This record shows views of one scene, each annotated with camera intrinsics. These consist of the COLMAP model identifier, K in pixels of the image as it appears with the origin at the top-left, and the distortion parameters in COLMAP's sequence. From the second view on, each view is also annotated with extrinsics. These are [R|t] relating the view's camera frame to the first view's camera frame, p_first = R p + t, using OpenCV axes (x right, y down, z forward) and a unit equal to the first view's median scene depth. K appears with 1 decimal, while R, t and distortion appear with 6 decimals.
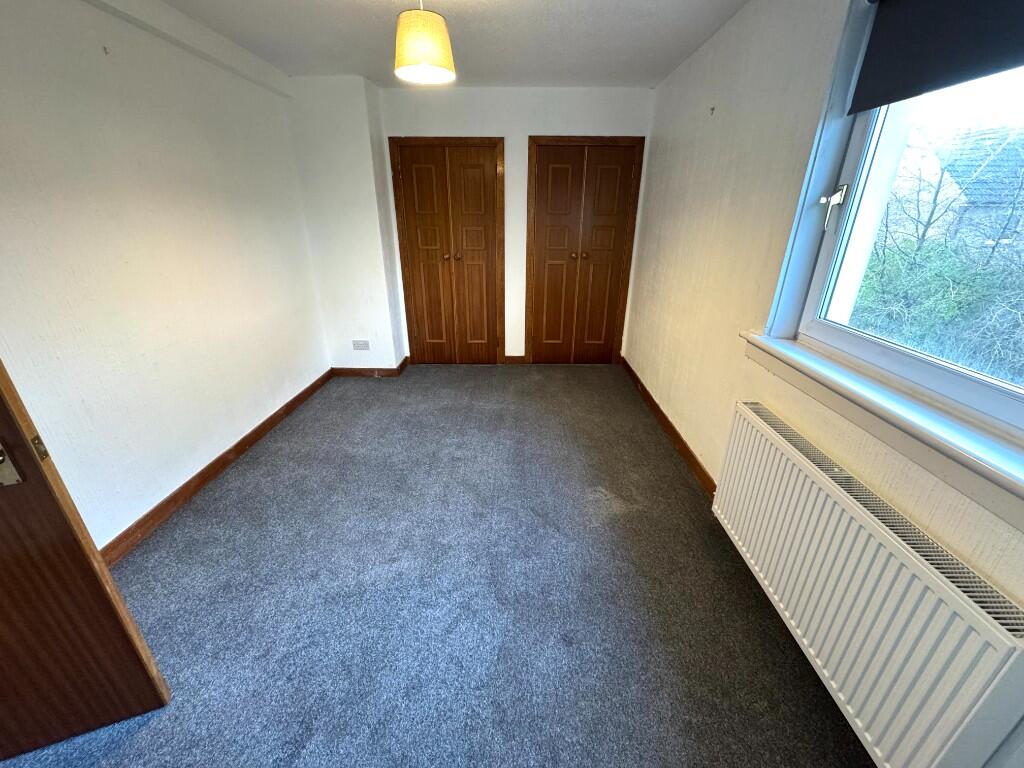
lens RADIAL K [[409.5, 0, 512.0], [0, 409.5, 384.0], [0, 0, 1]] dist [-0.002549, -0.000206]
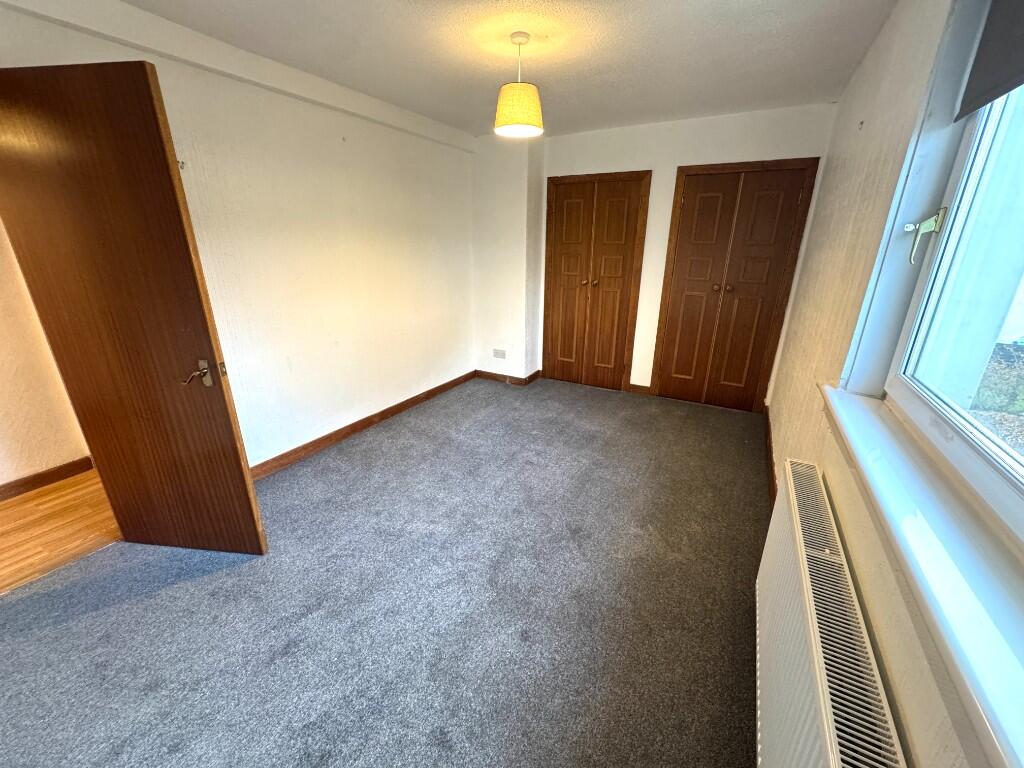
lens RADIAL K [[411.0, 0, 512.0], [0, 411.0, 384.0], [0, 0, 1]] dist [-0.000425, 0.000161]
pose [[0.880784, 0.157539, -0.446543, 0.216644], [-0.185951, 0.982351, -0.020209, 0.006317], [0.435478, 0.100835, 0.894534, -0.014081]]
